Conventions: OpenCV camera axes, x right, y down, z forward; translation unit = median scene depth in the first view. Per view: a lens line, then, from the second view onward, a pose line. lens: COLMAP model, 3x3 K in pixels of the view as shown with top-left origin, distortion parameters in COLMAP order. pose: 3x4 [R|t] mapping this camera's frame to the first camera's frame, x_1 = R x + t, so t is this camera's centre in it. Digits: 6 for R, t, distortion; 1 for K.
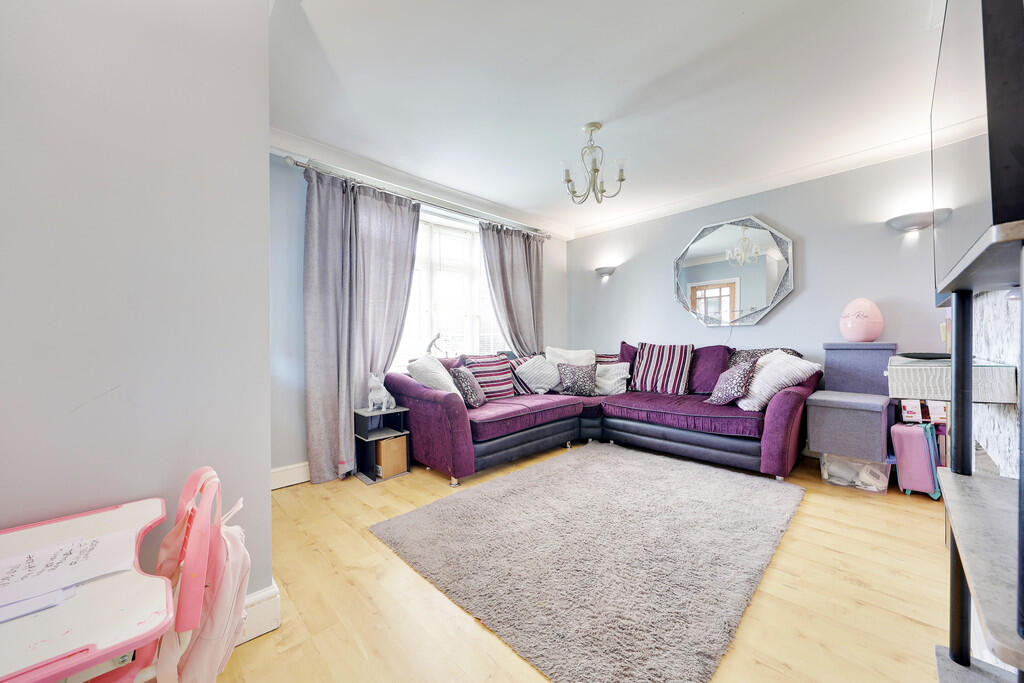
lens RADIAL K [[369.3, 0, 508.5], [0, 369.3, 342.3], [0, 0, 1]] dist [0.000590, 0.000090]
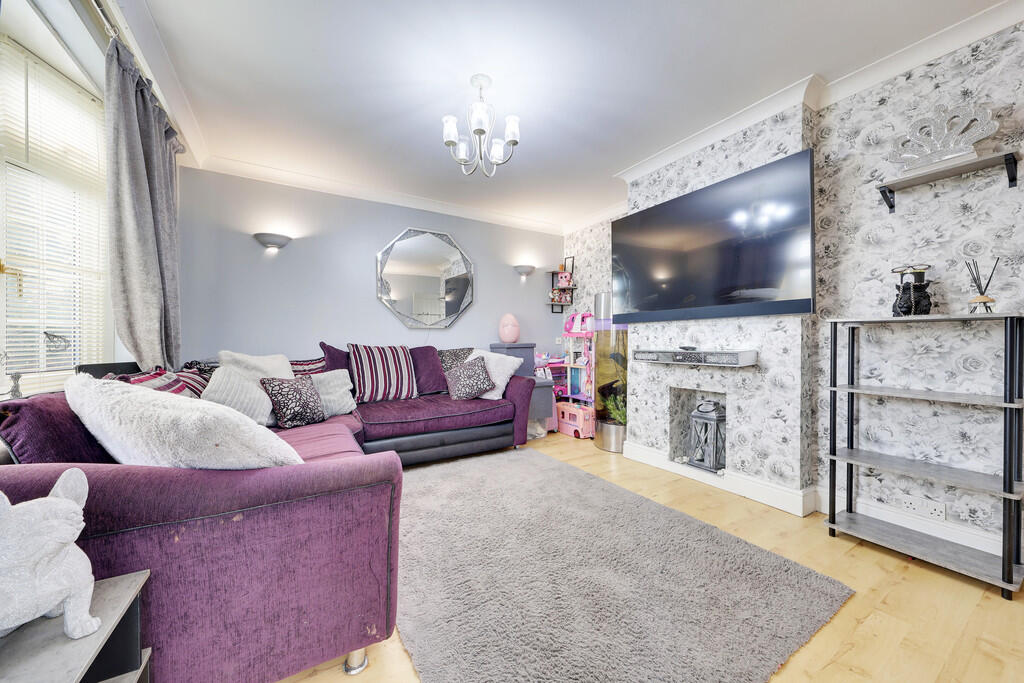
lens RADIAL K [[369.3, 0, 511.5], [0, 369.3, 343.1], [0, 0, 1]] dist [0.000590, 0.000090]
pose [[0.221675, 0.002563, 0.975117, -0.452006], [0.001676, 0.999994, -0.003010, 0.002949], [-0.975119, 0.002301, 0.221670, 0.605797]]
